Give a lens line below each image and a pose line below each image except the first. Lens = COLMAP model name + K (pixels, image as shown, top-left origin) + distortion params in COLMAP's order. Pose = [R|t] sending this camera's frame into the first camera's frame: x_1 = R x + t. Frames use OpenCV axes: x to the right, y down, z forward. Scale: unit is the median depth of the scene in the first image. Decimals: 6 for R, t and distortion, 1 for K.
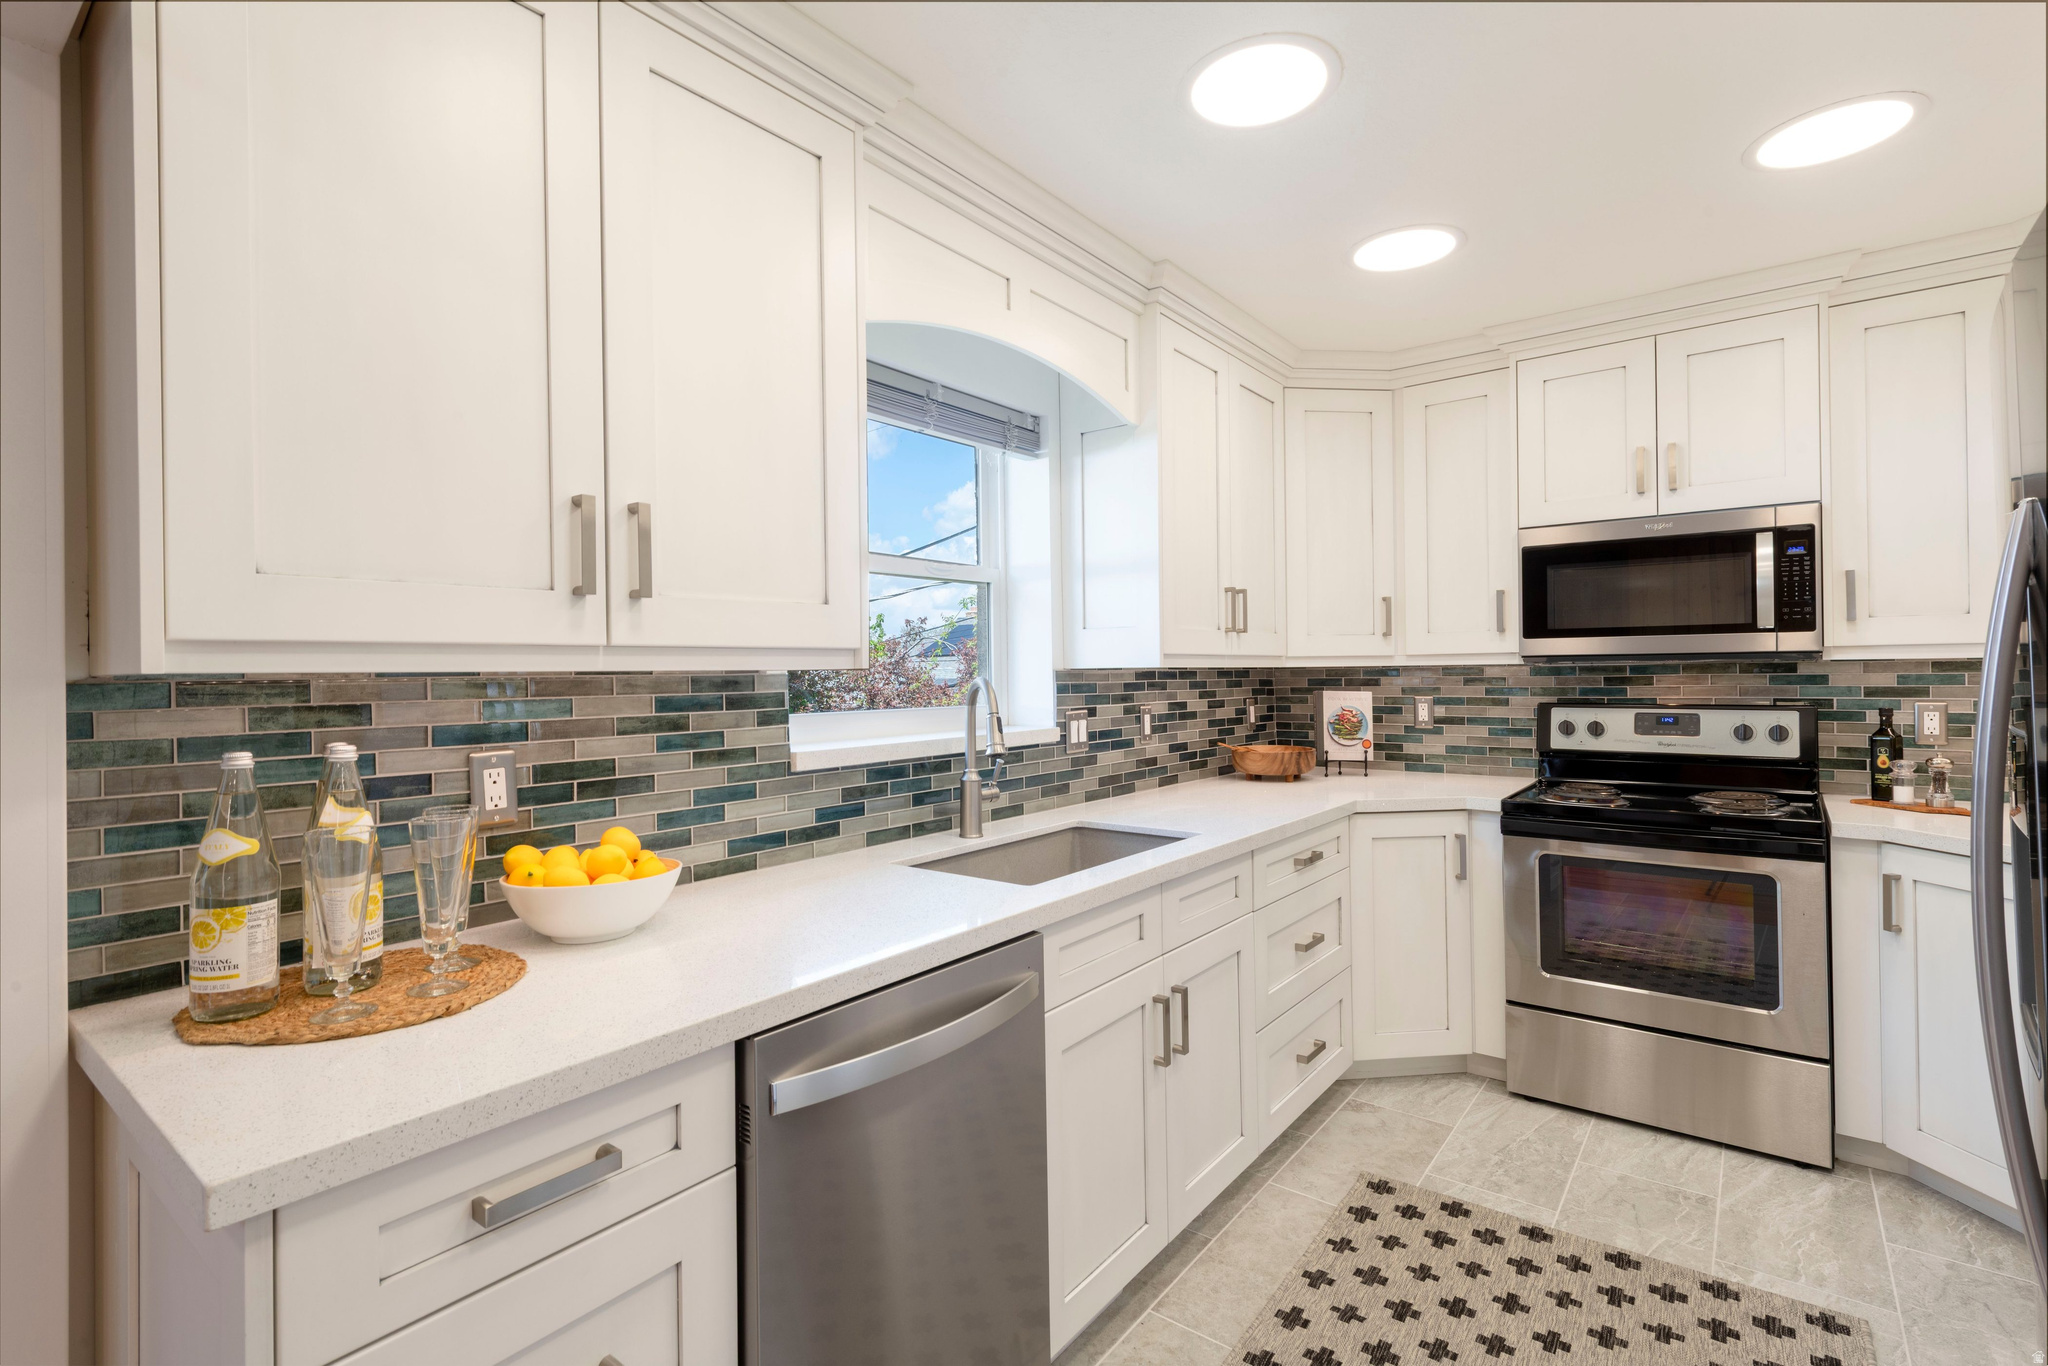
lens RADIAL K [[939.5, 0, 990.2], [0, 939.5, 673.5], [0, 0, 1]] dist [-0.004042, 0.000038]
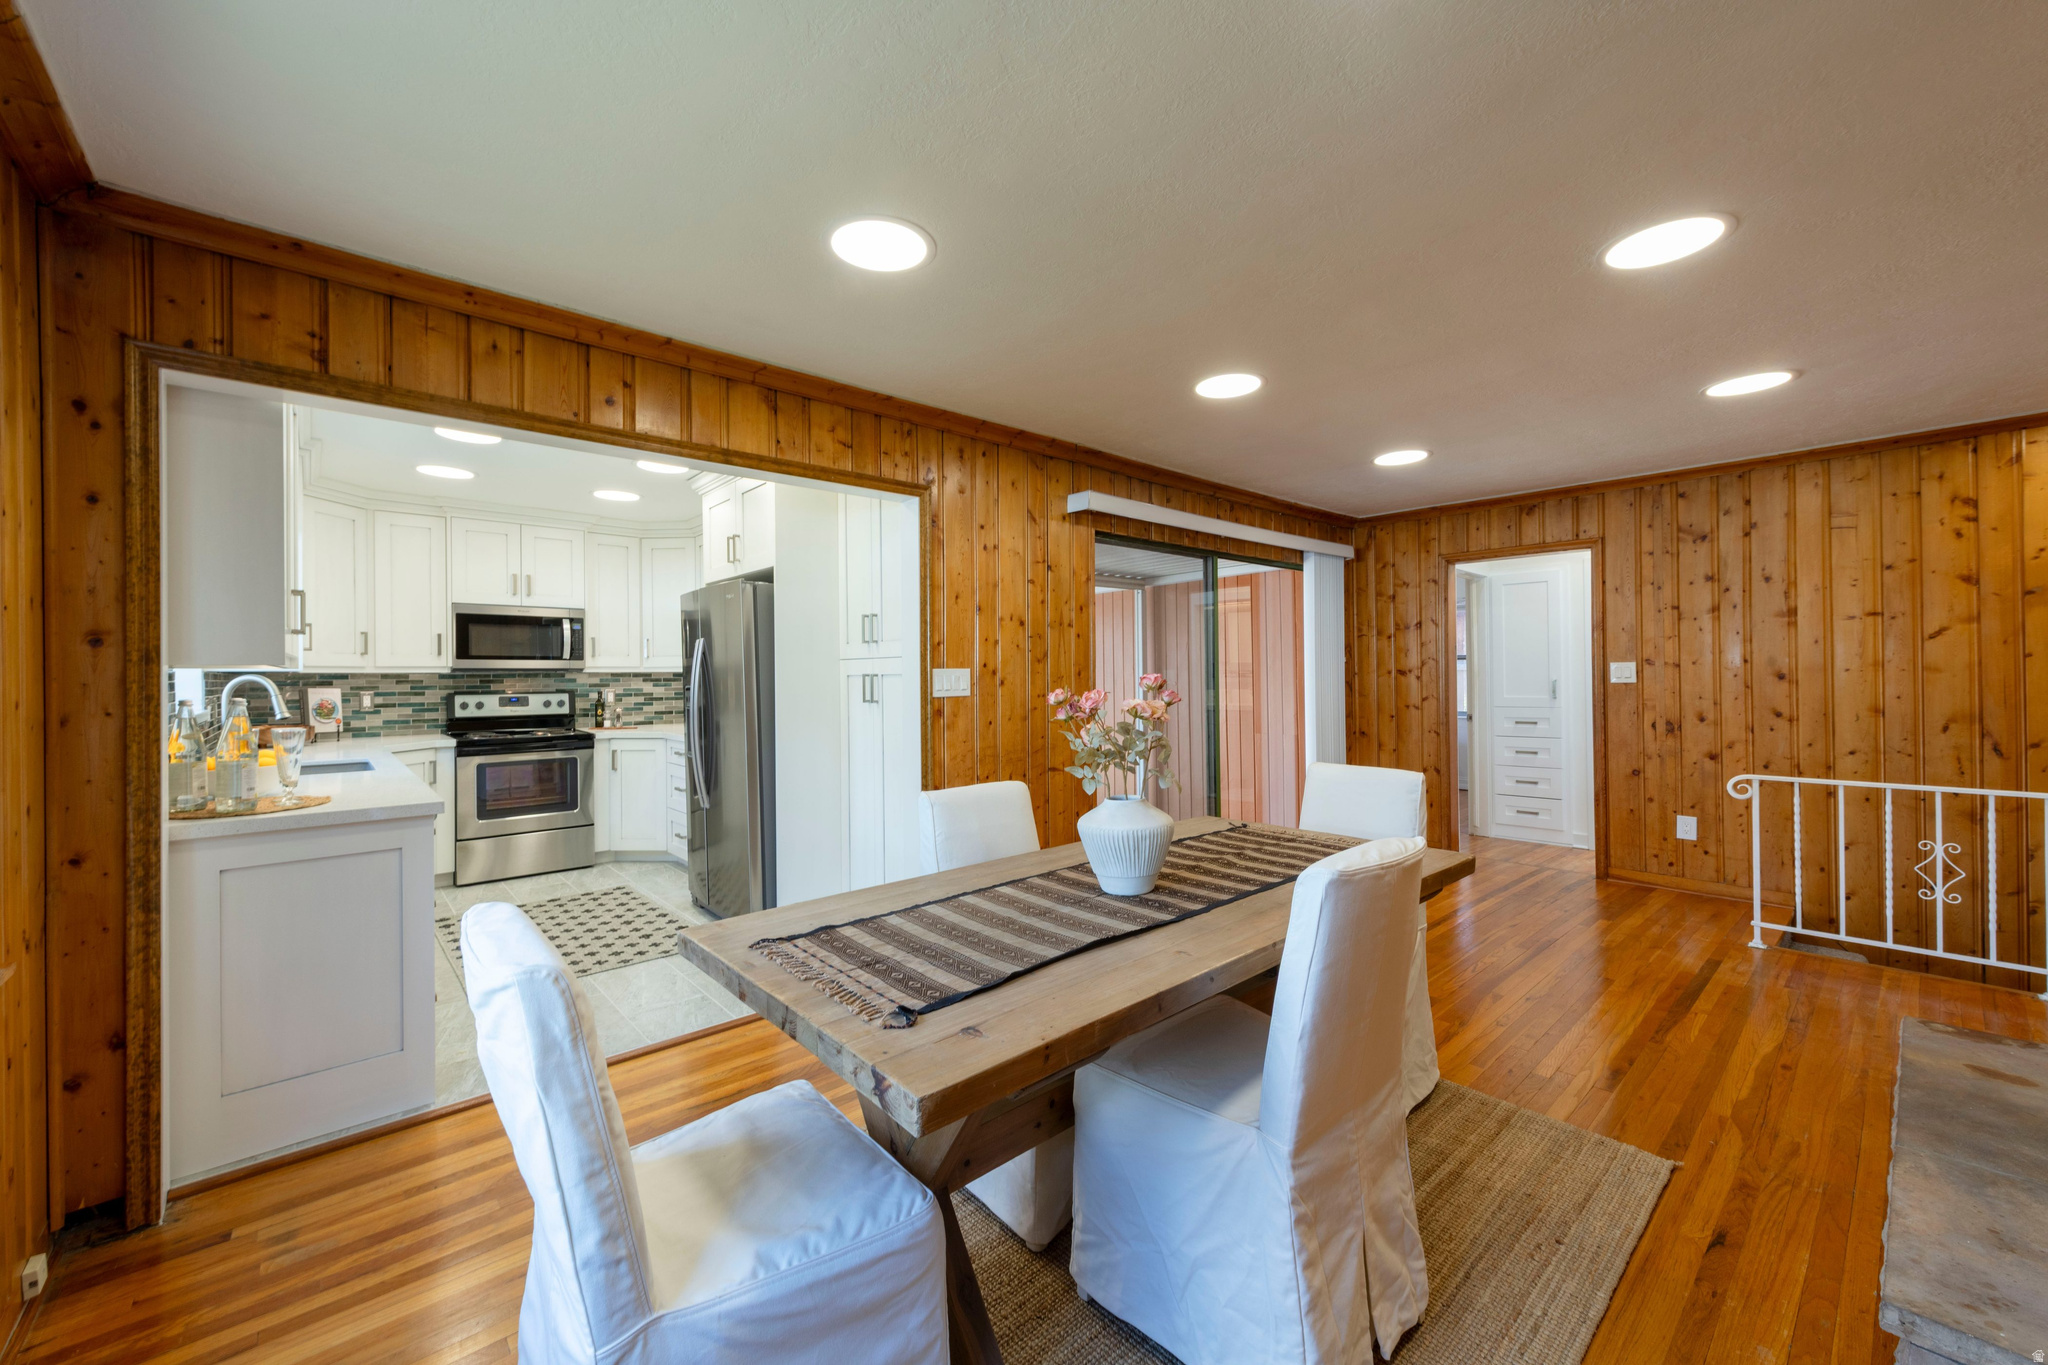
lens RADIAL K [[808.7, 0, 1035.3], [0, 808.7, 671.1], [0, 0, 1]] dist [0.025717, -0.010290]
pose [[0.164695, 0.015145, 0.986228, -0.896062], [0.005241, 0.999855, -0.016230, 0.020717], [-0.986331, 0.007842, 0.164592, -0.465170]]
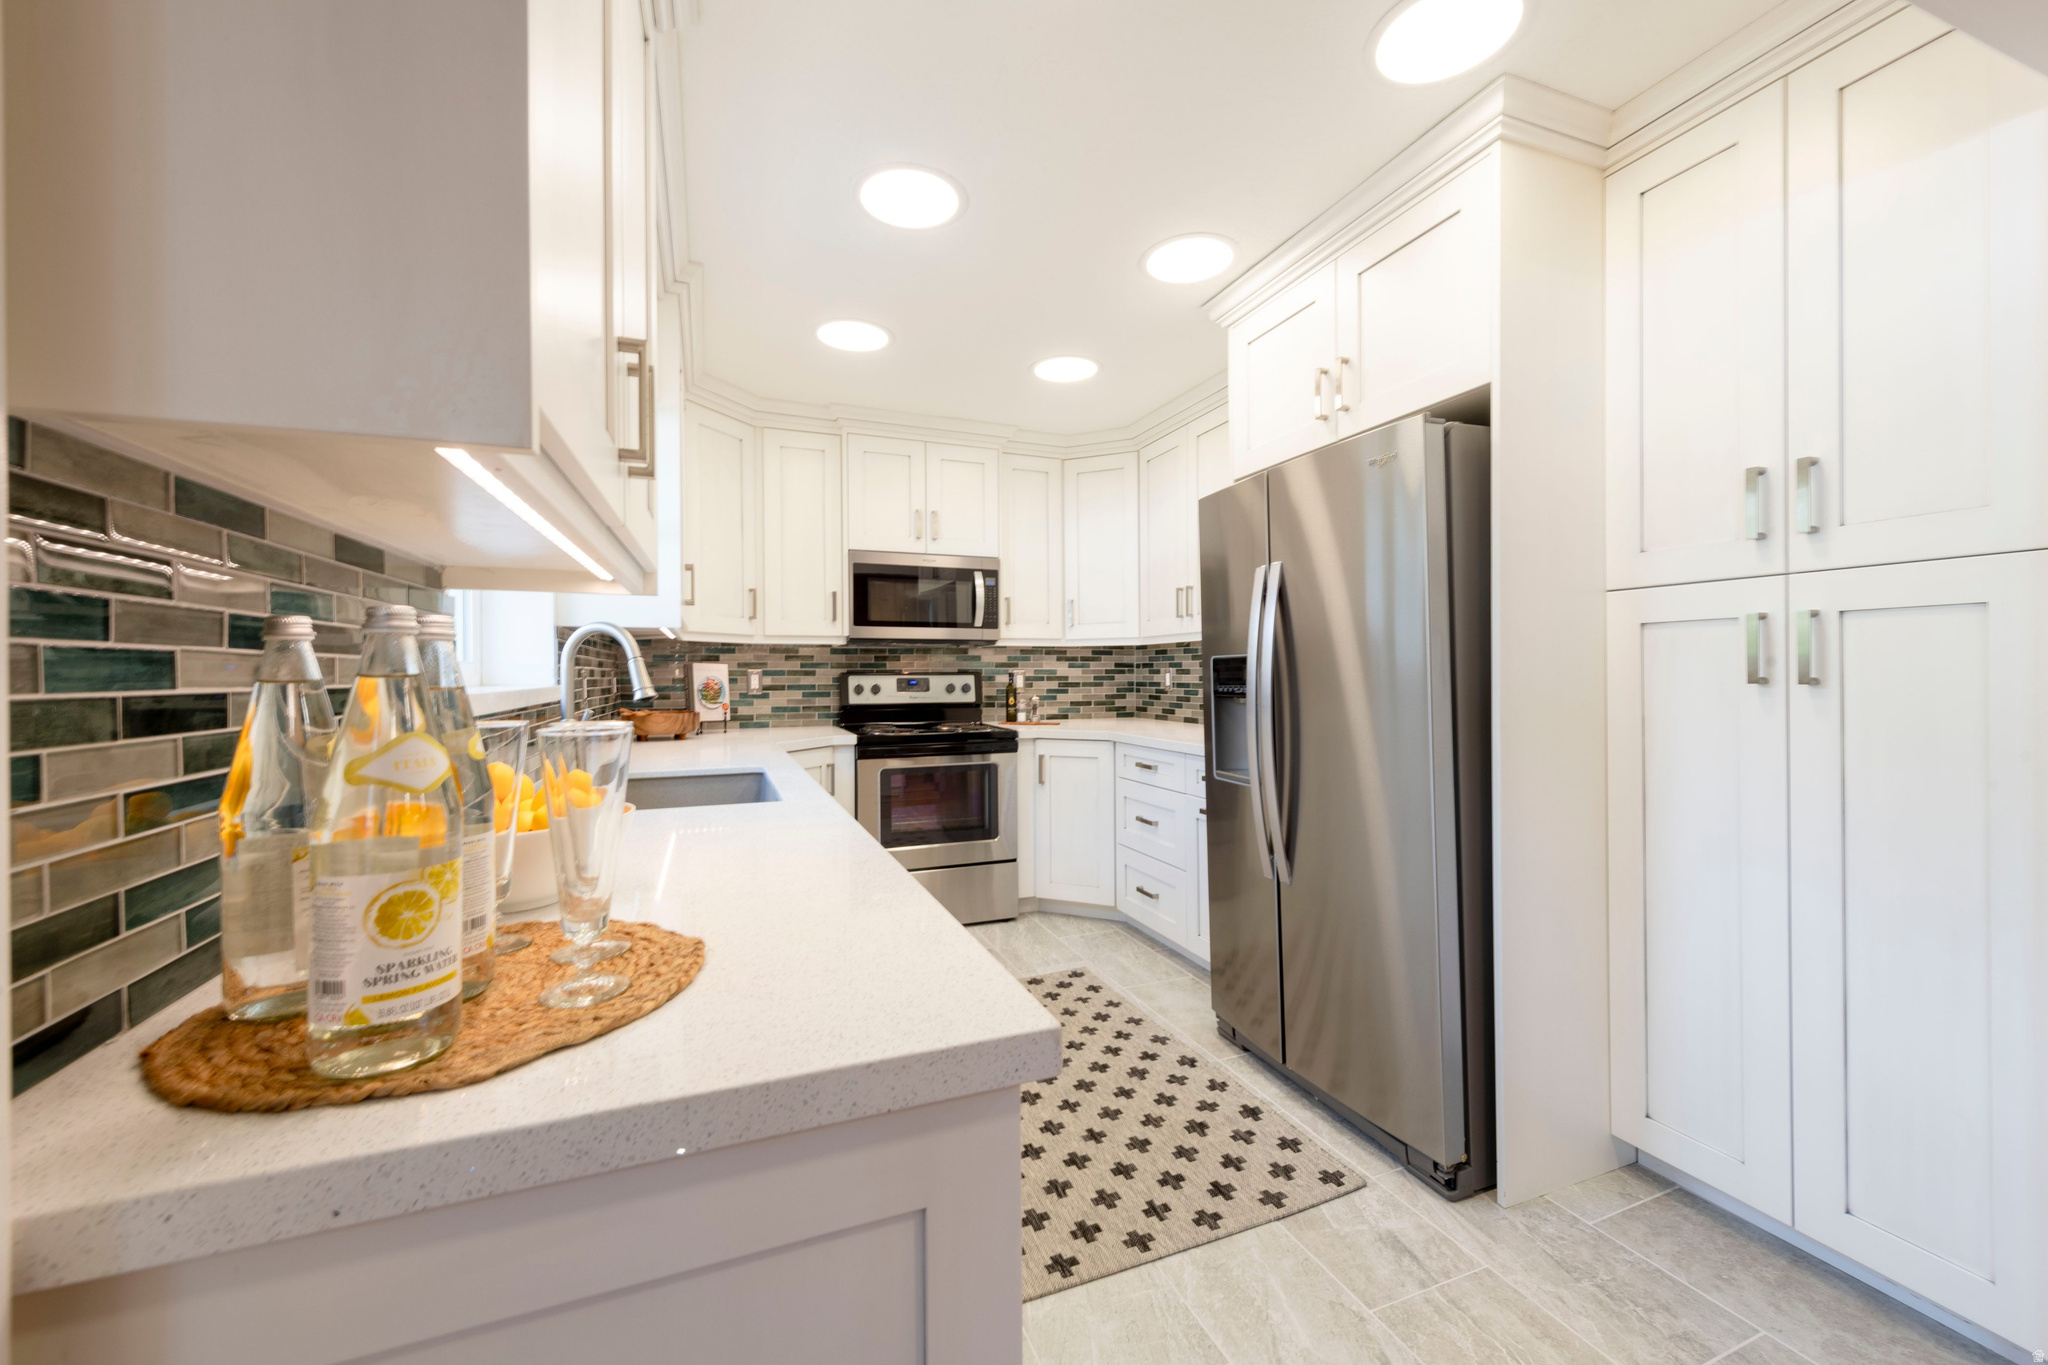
lens RADIAL K [[808.7, 0, 1035.3], [0, 808.7, 671.1], [0, 0, 1]] dist [0.025717, -0.010290]
pose [[0.484318, 0.011690, 0.874814, -0.380371], [-0.001283, 0.999919, -0.012652, 0.046795], [-0.874891, 0.005006, 0.484293, 0.145159]]
